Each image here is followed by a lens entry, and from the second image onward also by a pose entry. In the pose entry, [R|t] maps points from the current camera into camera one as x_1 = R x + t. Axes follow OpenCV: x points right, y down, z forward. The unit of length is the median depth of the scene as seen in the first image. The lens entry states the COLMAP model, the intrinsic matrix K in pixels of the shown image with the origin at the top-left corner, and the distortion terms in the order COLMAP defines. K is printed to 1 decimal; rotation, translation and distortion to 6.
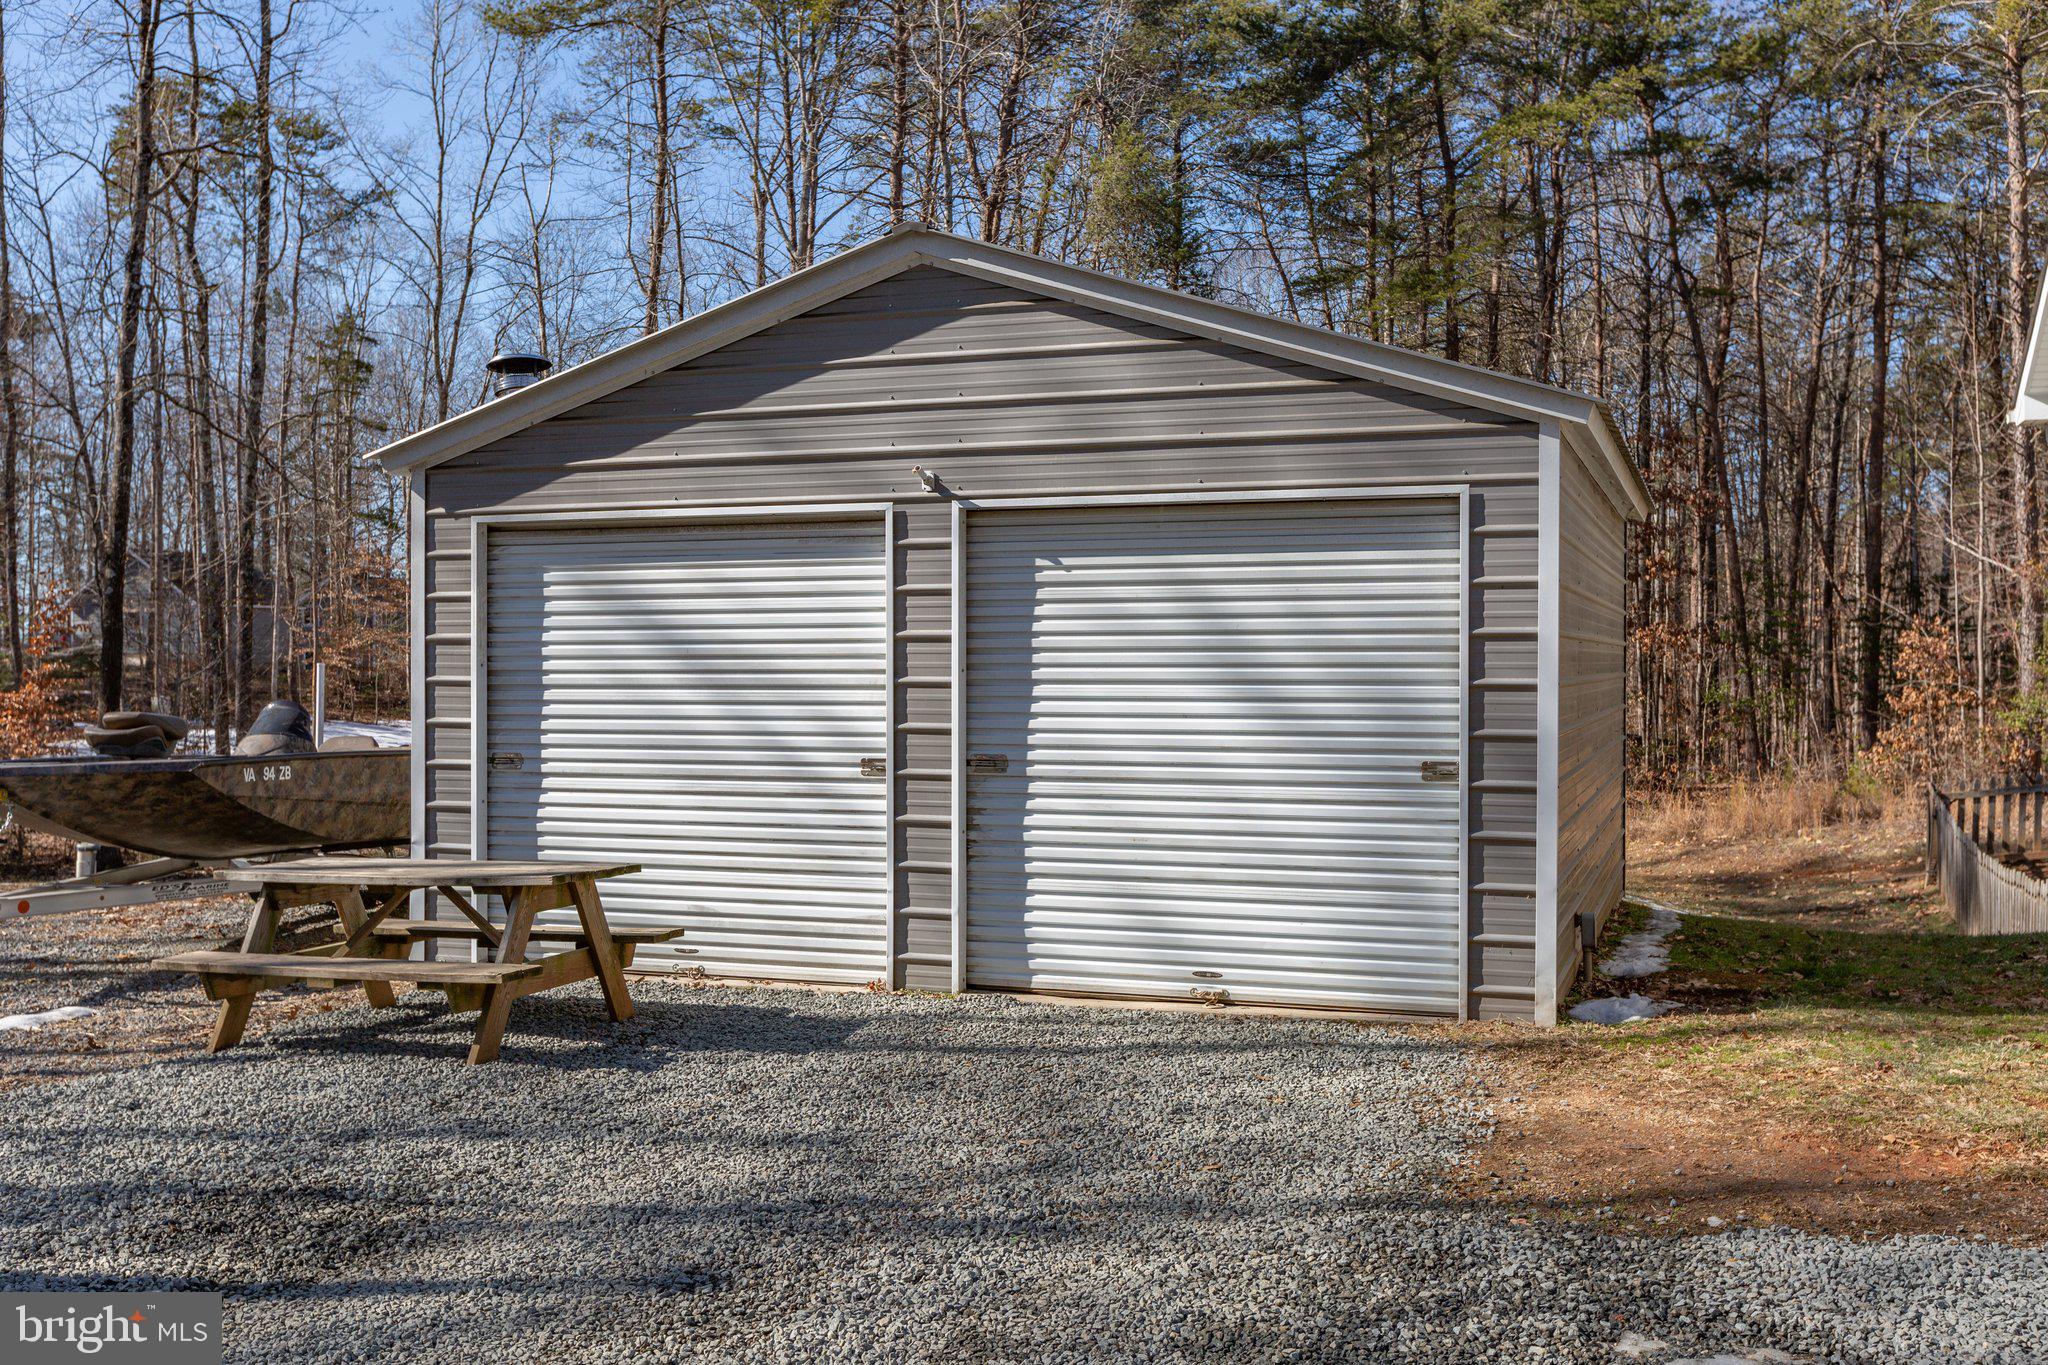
lens RADIAL K [[1934.6, 0, 1024.0], [0, 1934.6, 682.5], [0, 0, 1]] dist [0.008754, 0.008697]
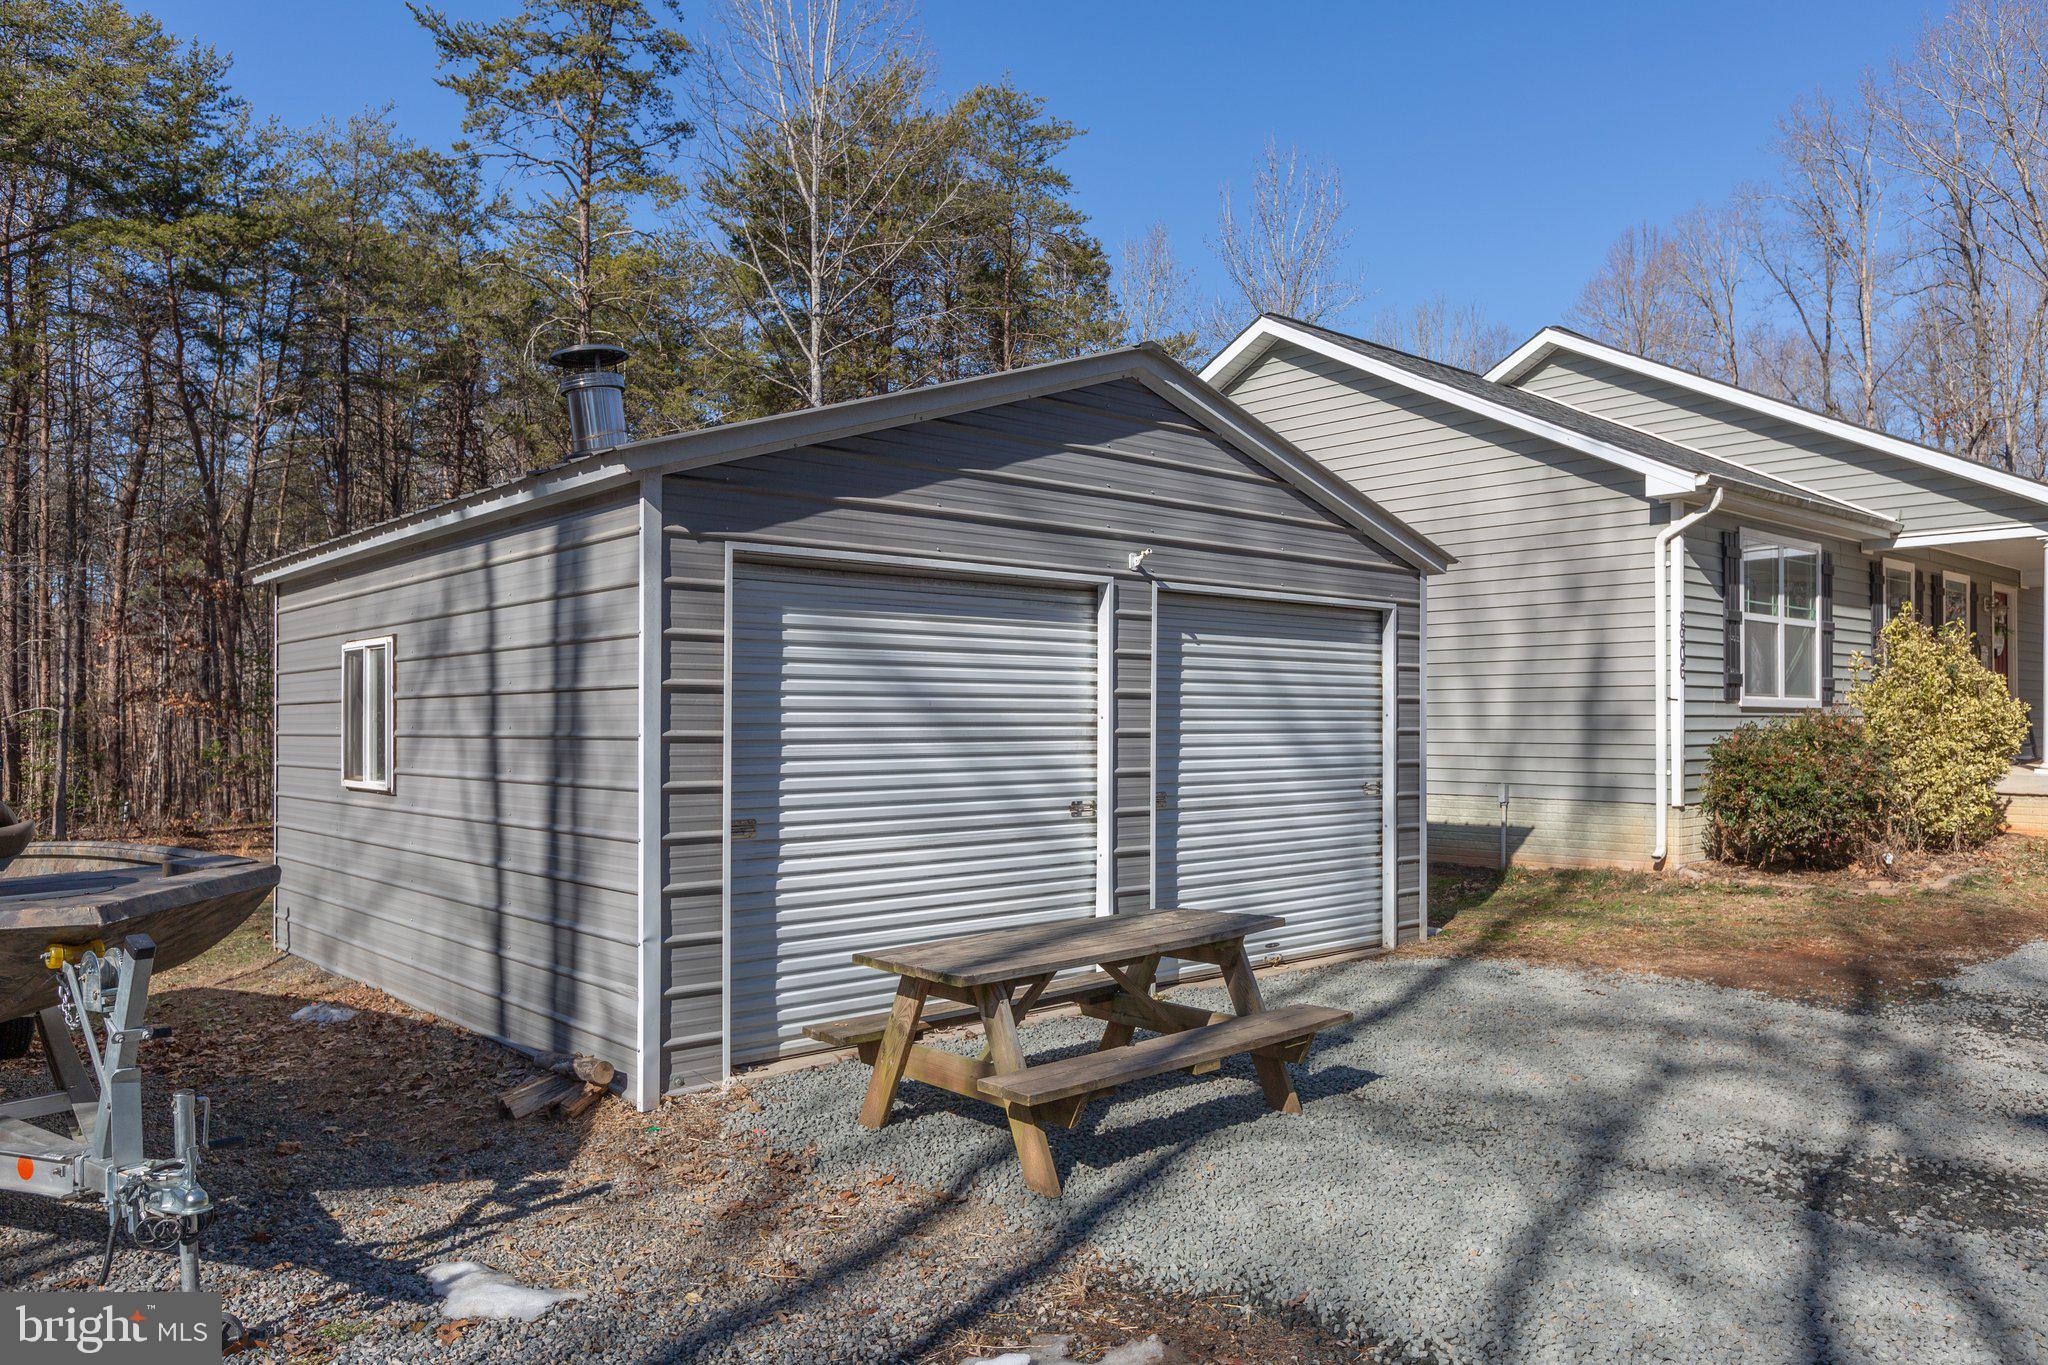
lens RADIAL K [[1420.1, 0, 1024.1], [0, 1420.1, 734.4], [0, 0, 1]] dist [-0.006497, -0.002522]
pose [[0.481864, -0.006368, 0.876223, -0.840072], [0.009606, 0.999952, 0.001984, -0.001635], [-0.876193, 0.007461, 0.481902, 0.645632]]
